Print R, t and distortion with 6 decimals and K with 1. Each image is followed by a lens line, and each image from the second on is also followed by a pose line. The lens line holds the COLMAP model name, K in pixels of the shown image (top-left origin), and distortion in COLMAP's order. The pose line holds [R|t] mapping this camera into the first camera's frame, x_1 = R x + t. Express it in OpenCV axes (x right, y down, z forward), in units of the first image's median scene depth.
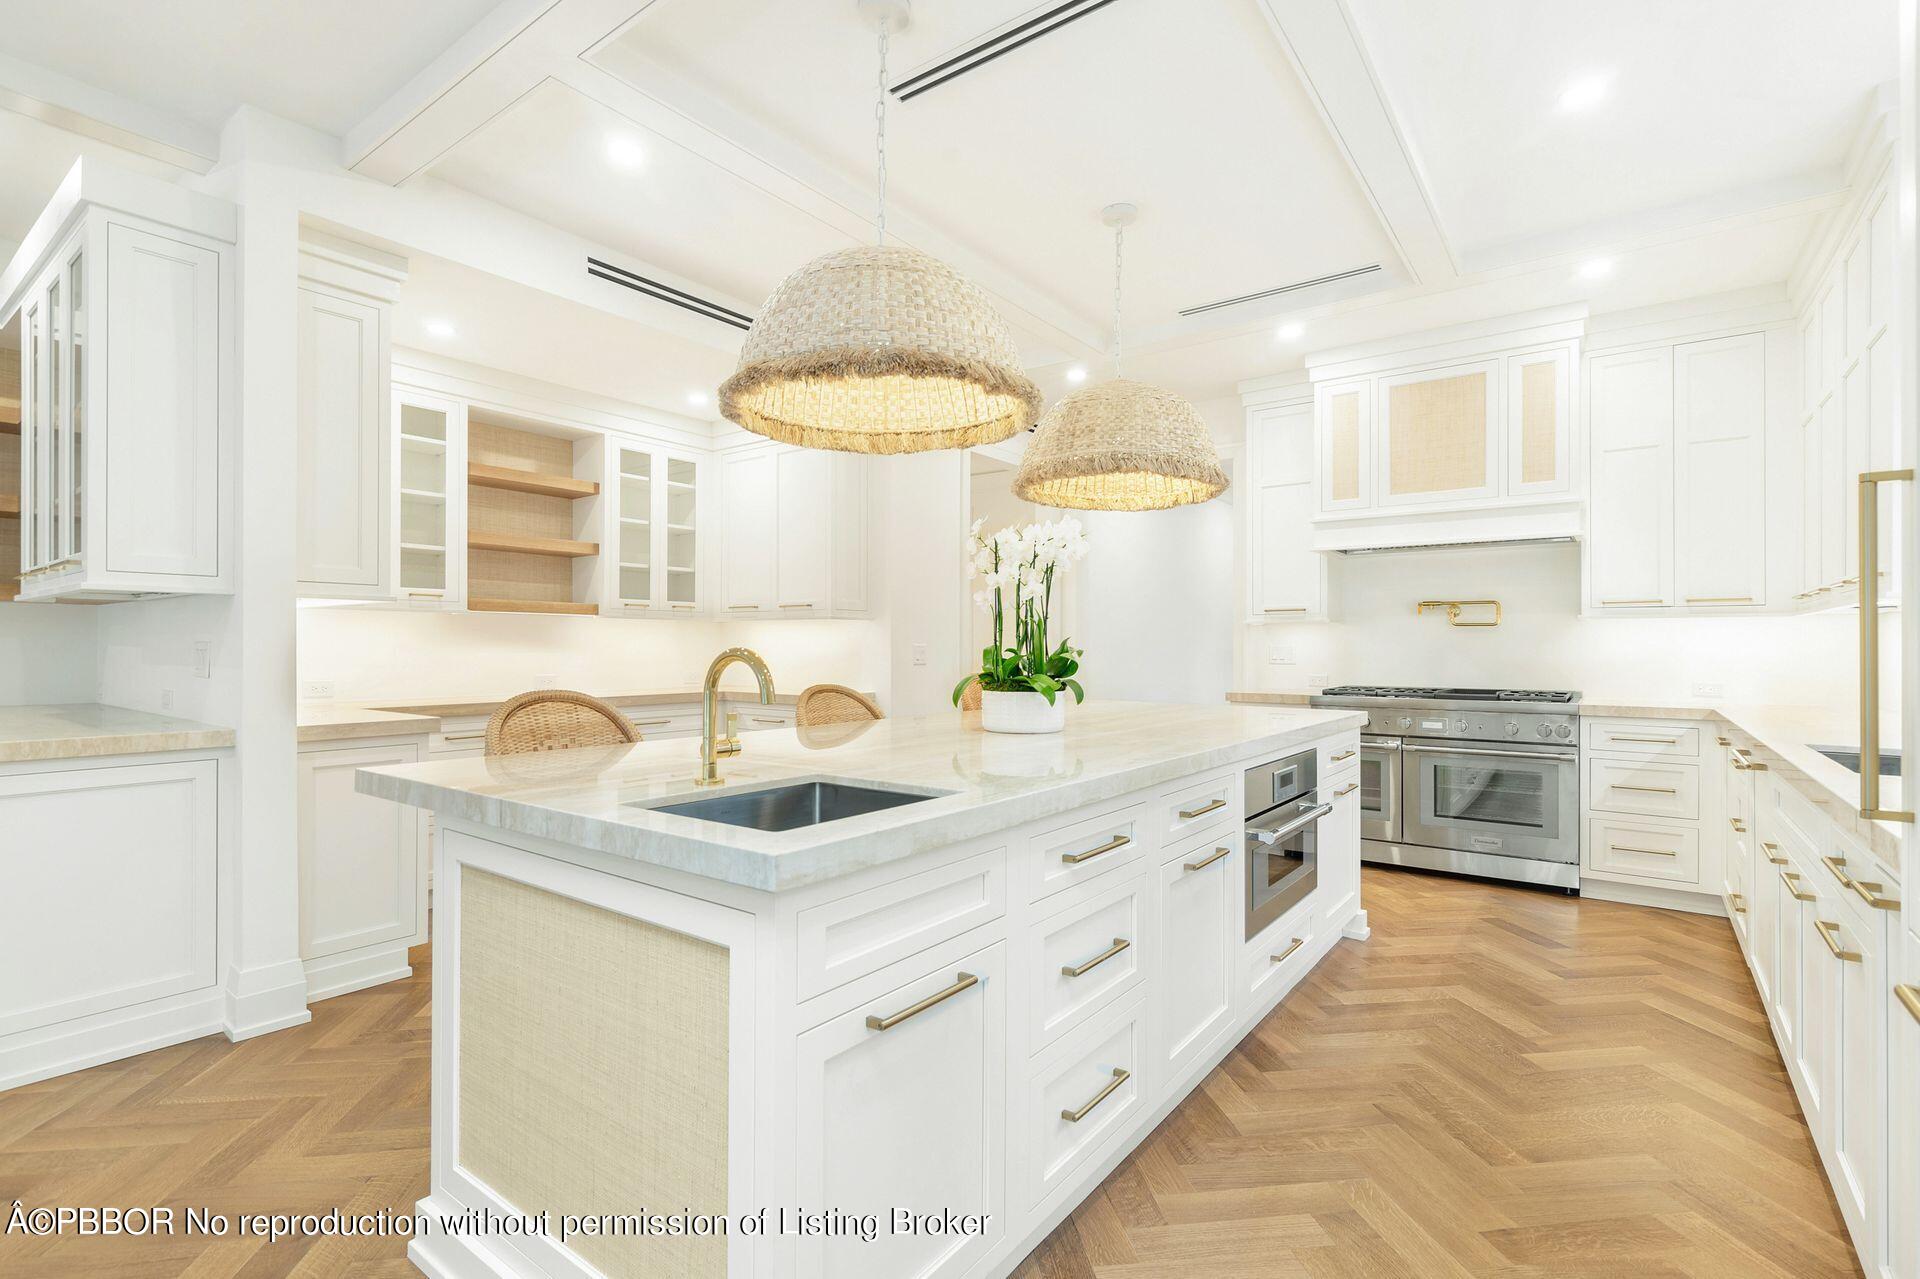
lens RADIAL K [[906.5, 0, 959.0], [0, 906.5, 643.8], [0, 0, 1]] dist [0.000610, 0.001104]
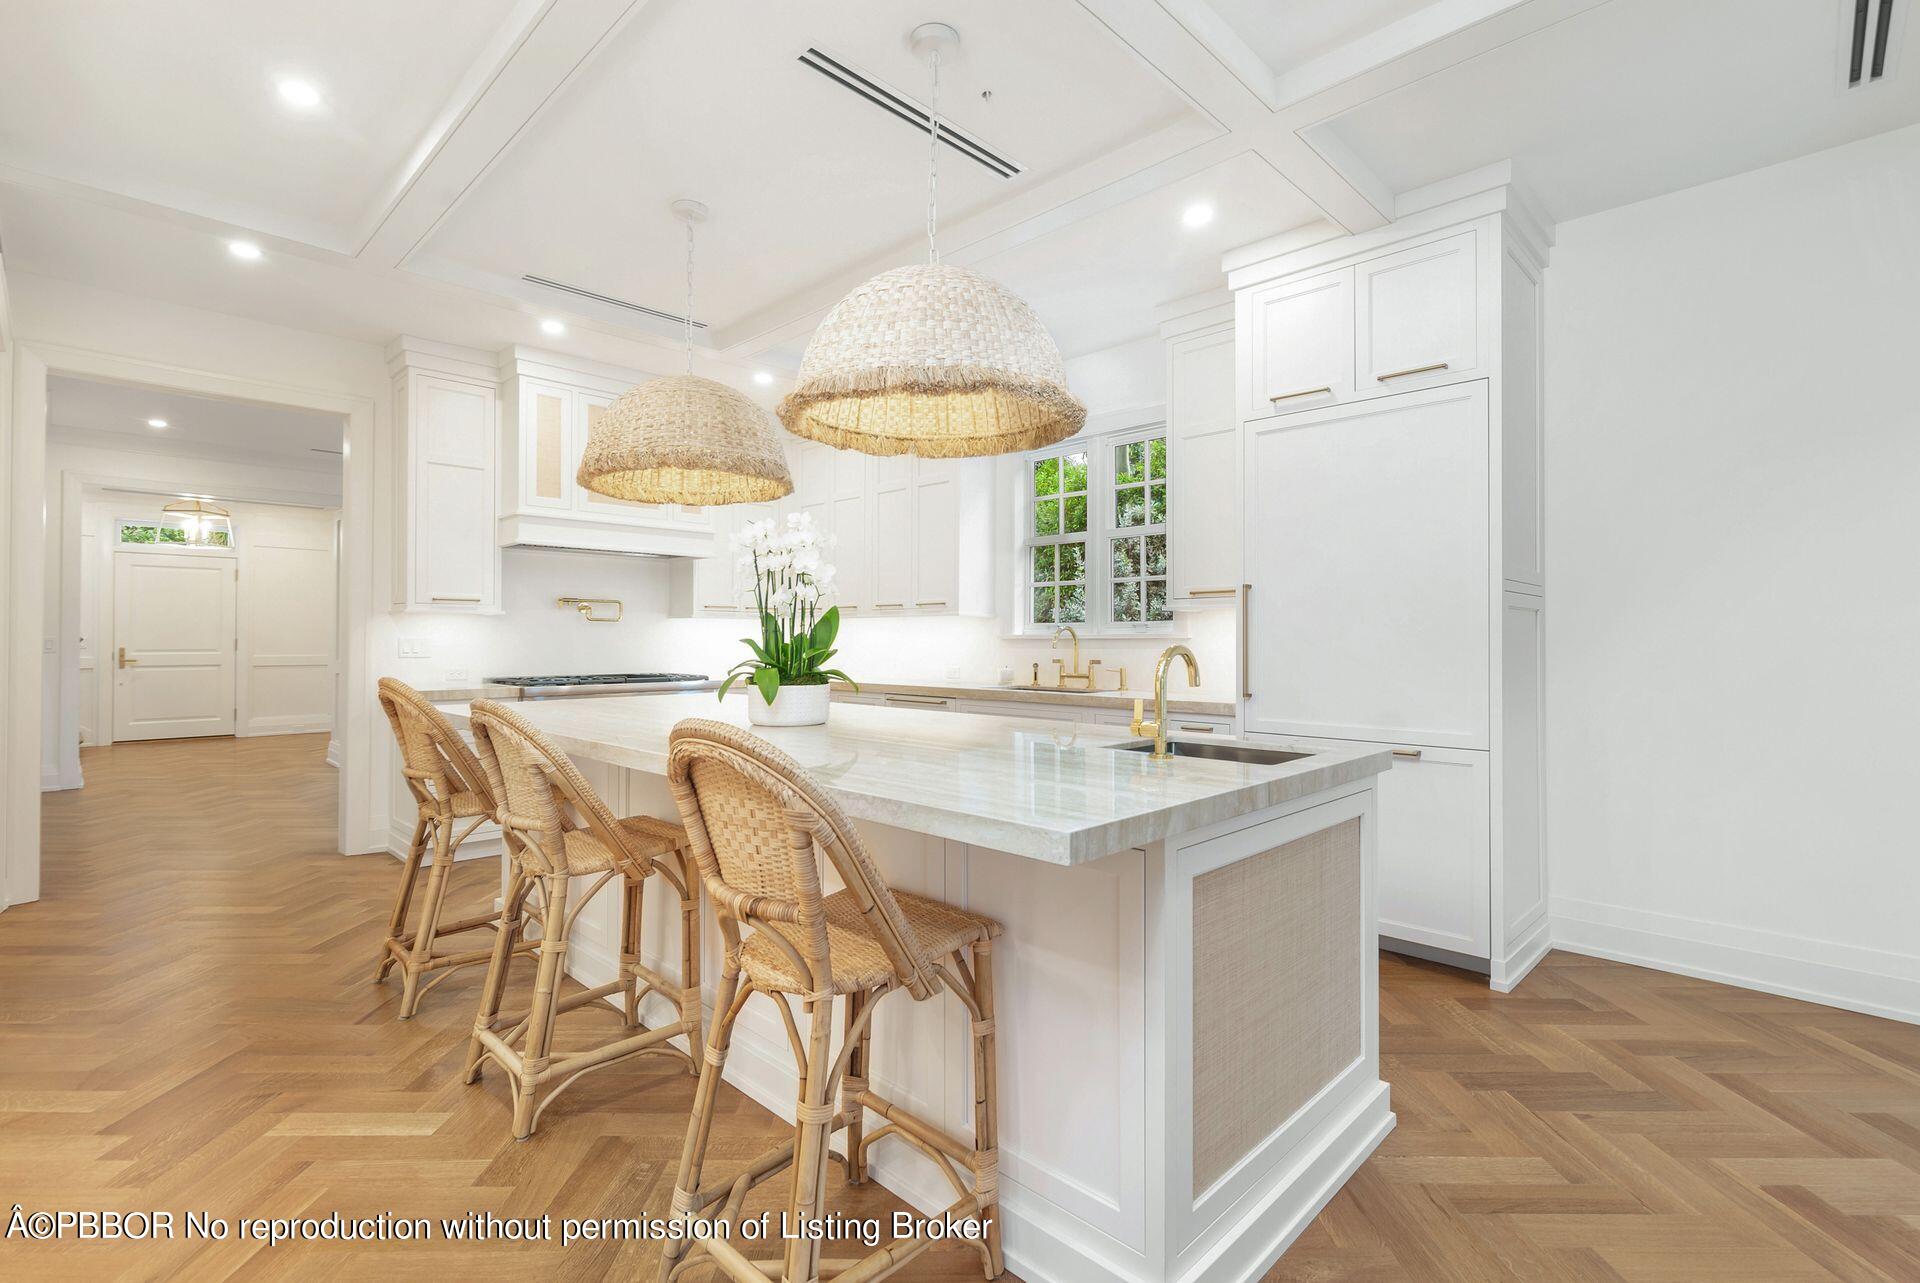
lens RADIAL K [[906.5, 0, 973.2], [0, 906.5, 640.6], [0, 0, 1]] dist [0.000610, 0.001104]
pose [[0.128990, -0.004089, 0.991638, -0.625760], [-0.005205, 0.999975, 0.004800, -0.002559], [-0.991632, -0.005781, 0.128965, 0.429922]]
